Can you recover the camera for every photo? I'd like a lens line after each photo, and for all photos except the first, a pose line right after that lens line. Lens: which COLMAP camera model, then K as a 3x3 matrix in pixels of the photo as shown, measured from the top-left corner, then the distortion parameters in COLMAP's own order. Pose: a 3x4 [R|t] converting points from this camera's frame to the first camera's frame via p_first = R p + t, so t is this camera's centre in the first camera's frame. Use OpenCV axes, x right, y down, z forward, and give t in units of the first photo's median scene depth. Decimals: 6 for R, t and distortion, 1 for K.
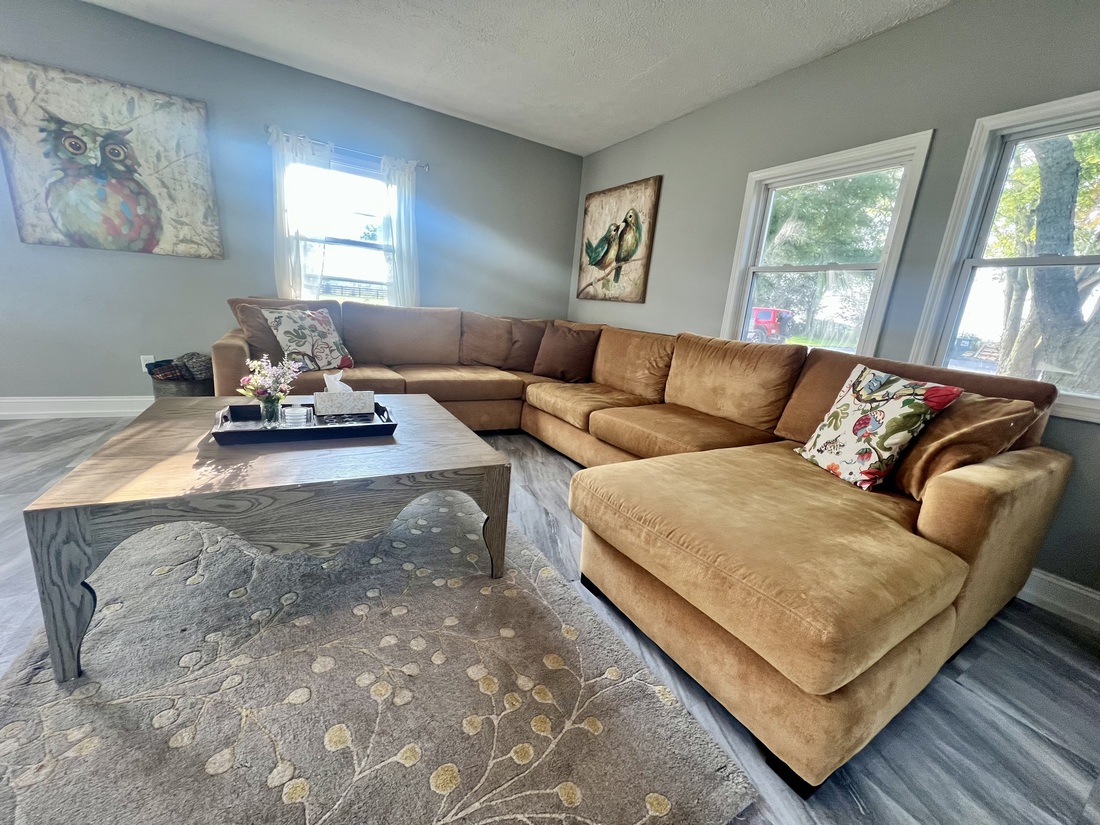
lens RADIAL K [[437.8, 0, 550.0], [0, 437.8, 412.5], [0, 0, 1]] dist [0.000154, -0.000038]
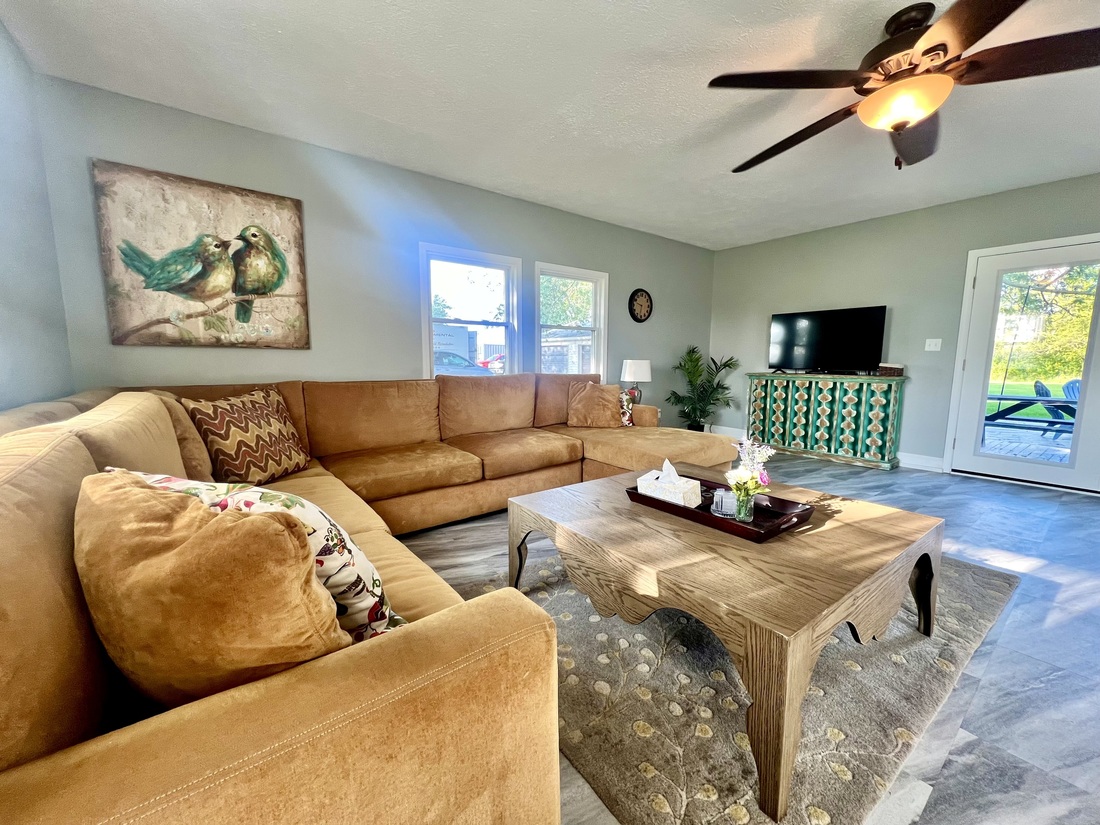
lens RADIAL K [[437.8, 0, 550.0], [0, 437.8, 412.5], [0, 0, 1]] dist [0.000154, -0.000038]
pose [[-0.112570, -0.211057, 0.970970, -0.671254], [0.218562, 0.947990, 0.231400, -0.230416], [-0.969308, 0.238266, -0.060586, 0.644392]]
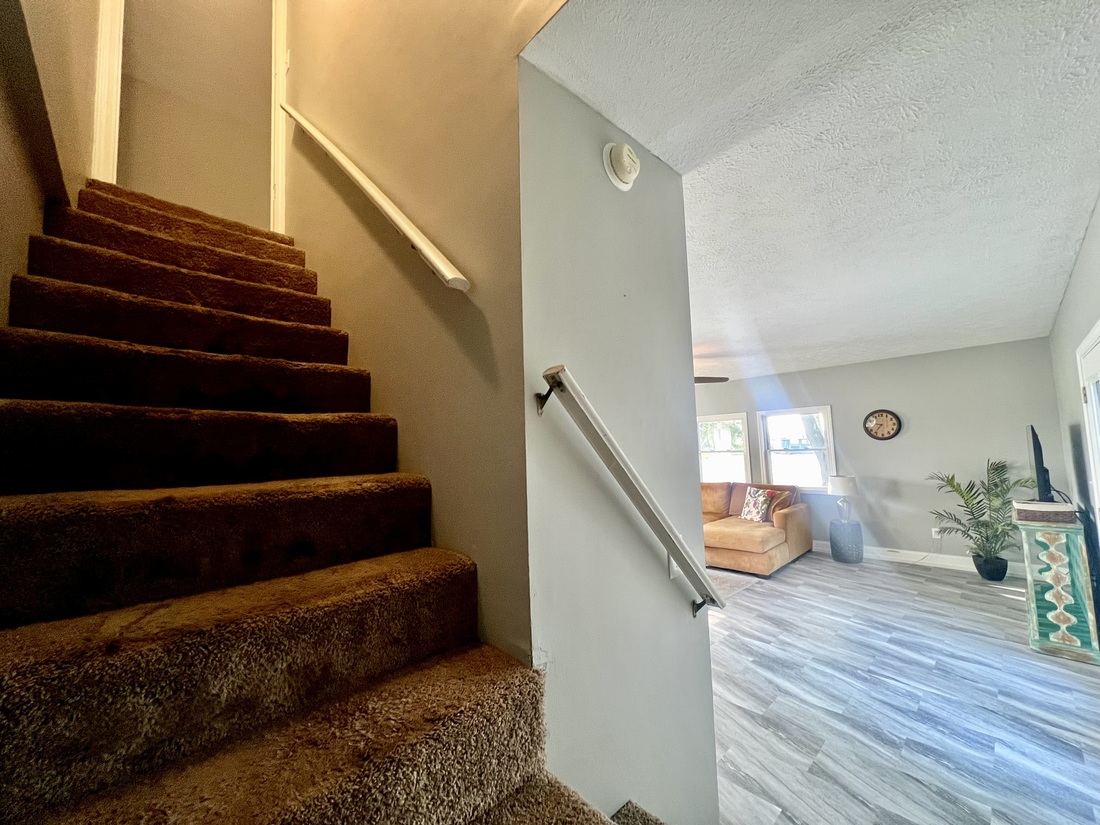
lens RADIAL K [[437.8, 0, 550.0], [0, 437.8, 412.5], [0, 0, 1]] dist [0.000154, -0.000038]
pose [[0.969511, -0.095797, 0.225548, -0.718021], [0.162580, 0.940129, -0.299541, 0.054271], [-0.183349, 0.327077, 0.927040, -0.983299]]
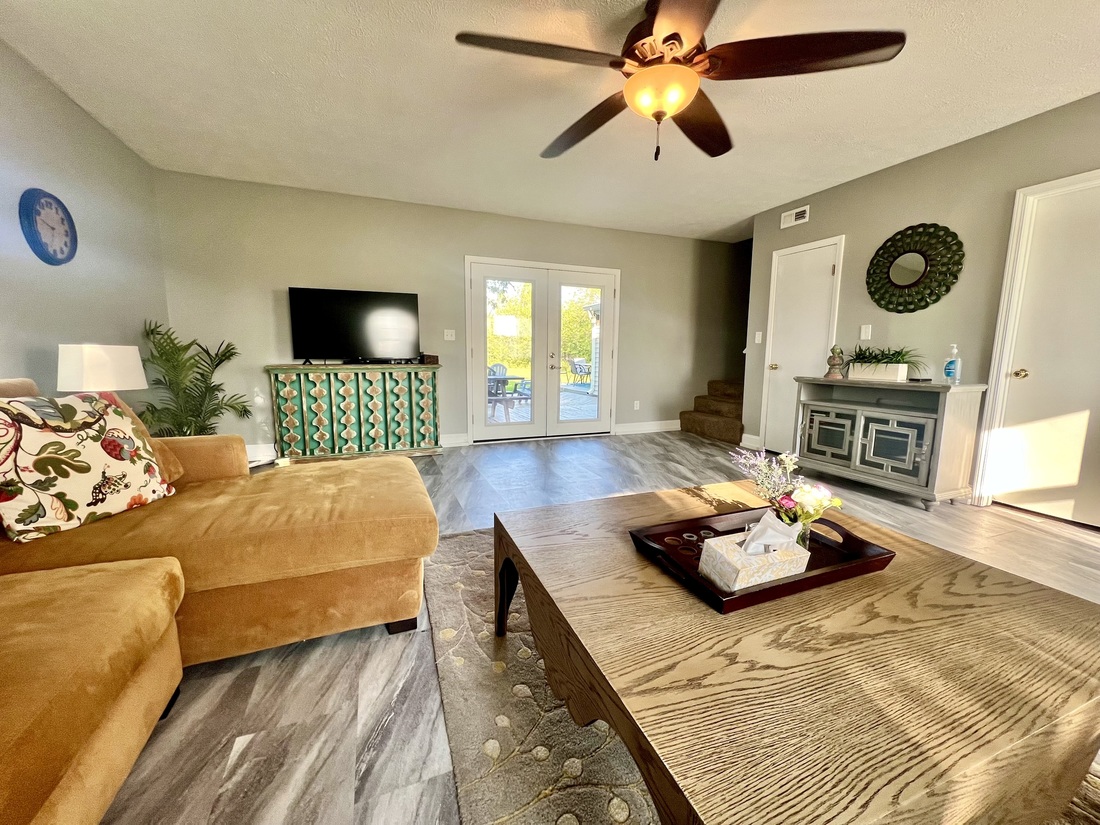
lens RADIAL K [[437.8, 0, 550.0], [0, 437.8, 412.5], [0, 0, 1]] dist [0.000154, -0.000038]
pose [[-0.983210, -0.119595, 0.137820, -0.136762], [-0.059885, 0.924928, 0.375396, -0.202796], [-0.172369, 0.360840, -0.916561, 0.762645]]
